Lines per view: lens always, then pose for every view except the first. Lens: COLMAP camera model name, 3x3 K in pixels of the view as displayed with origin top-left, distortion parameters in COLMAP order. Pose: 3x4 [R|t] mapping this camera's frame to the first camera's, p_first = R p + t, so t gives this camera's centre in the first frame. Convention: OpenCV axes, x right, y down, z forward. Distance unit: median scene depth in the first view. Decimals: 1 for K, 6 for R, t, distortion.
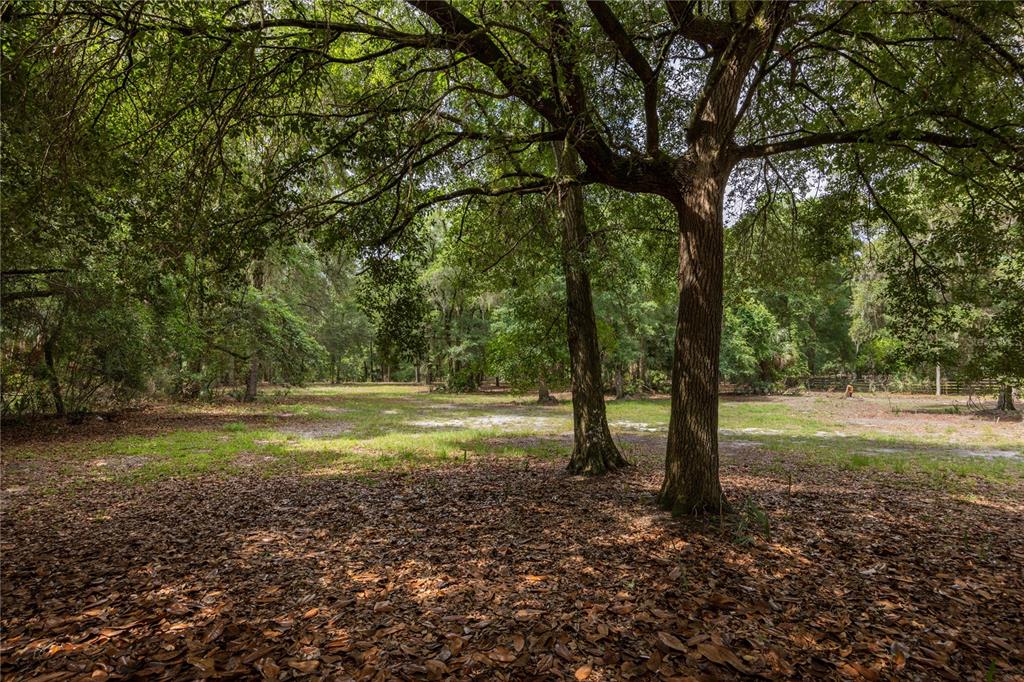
lens RADIAL K [[513.0, 0, 512.0], [0, 513.0, 341.0], [0, 0, 1]] dist [-0.001634, 0.000097]
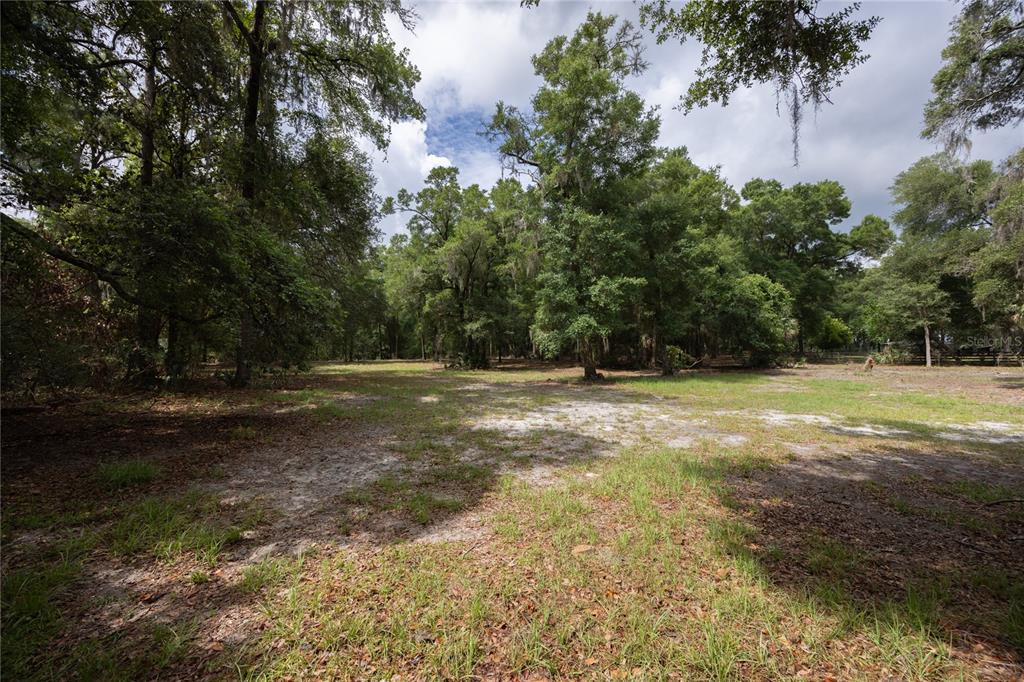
lens RADIAL K [[418.8, 0, 524.1], [0, 418.8, 346.6], [0, 0, 1]] dist [-0.001438, -0.000293]
pose [[0.997534, -0.009014, 0.069610, -0.065657], [0.005375, 0.998618, 0.052288, 0.013606], [-0.069986, -0.051785, 0.996203, 0.177088]]
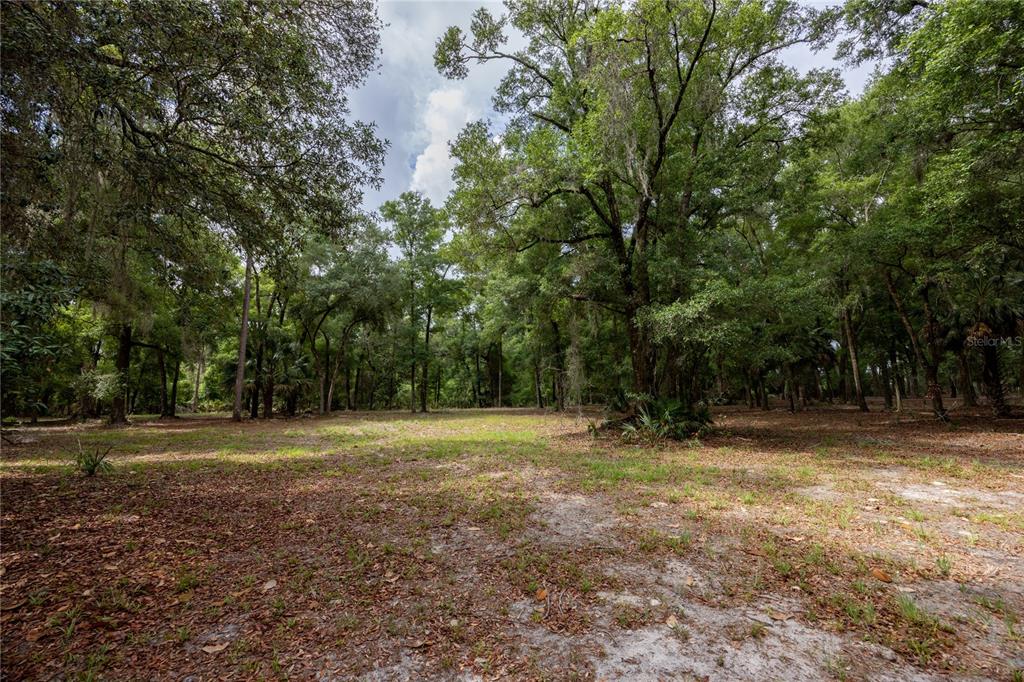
lens RADIAL K [[504.4, 0, 512.0], [0, 504.4, 341.0], [0, 0, 1]] dist [0.000048, -0.000007]
pose [[0.975884, -0.047481, -0.213063, -0.144863], [0.037726, 0.998056, -0.049618, 0.047226], [0.215004, 0.040383, 0.975778, 0.652287]]
